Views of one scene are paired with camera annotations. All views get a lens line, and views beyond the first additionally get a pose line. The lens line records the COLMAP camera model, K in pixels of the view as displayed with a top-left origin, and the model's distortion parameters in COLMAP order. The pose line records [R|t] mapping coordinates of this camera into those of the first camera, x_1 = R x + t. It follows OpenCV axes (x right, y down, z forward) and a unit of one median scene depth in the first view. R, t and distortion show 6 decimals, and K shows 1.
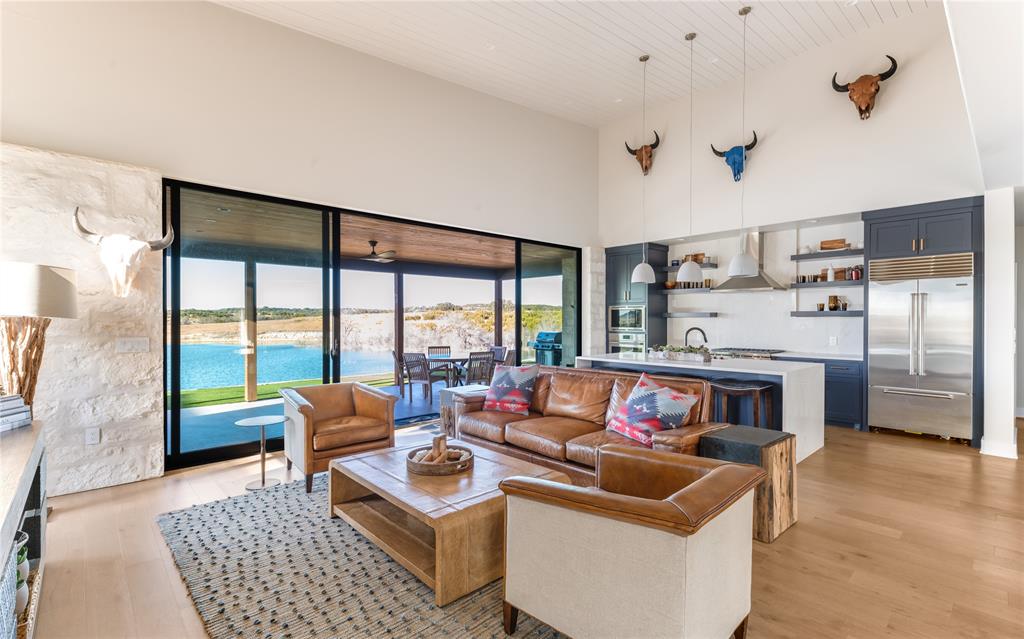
lens RADIAL K [[462.4, 0, 513.5], [0, 462.4, 321.9], [0, 0, 1]] dist [0.012709, -0.000075]
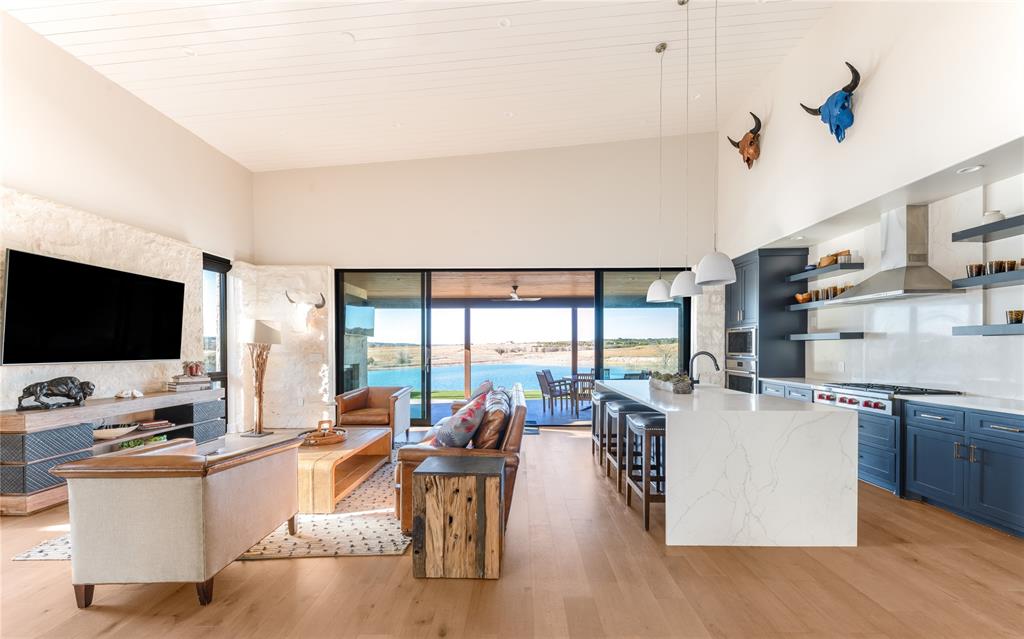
lens RADIAL K [[384.9, 0, 518.1], [0, 384.9, 350.4], [0, 0, 1]] dist [0.001650, 0.000170]
pose [[0.722857, 0.002992, -0.690991, 0.530050], [-0.001665, 0.999995, 0.002588, 0.007697], [0.690996, -0.000720, 0.722858, 0.247385]]
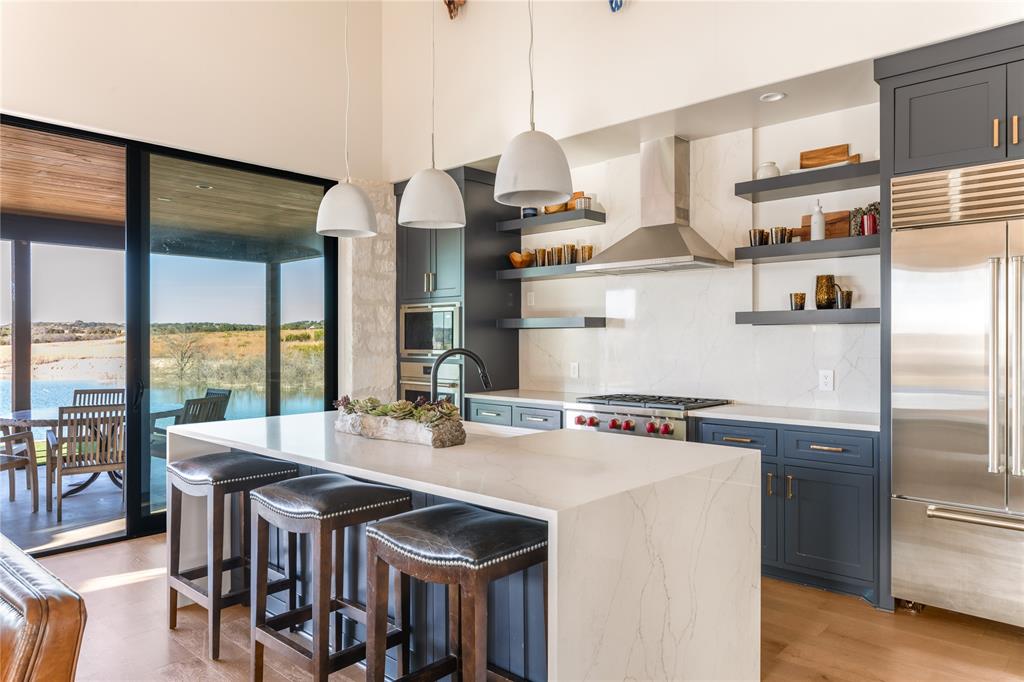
lens RADIAL K [[665.6, 0, 511.8], [0, 665.6, 342.2], [0, 0, 1]] dist [0.007799, 0.002855]
pose [[0.997320, -0.000558, 0.073164, 0.336952], [0.000728, 0.999997, -0.002287, 0.006932], [-0.073162, 0.002334, 0.997317, 0.385569]]
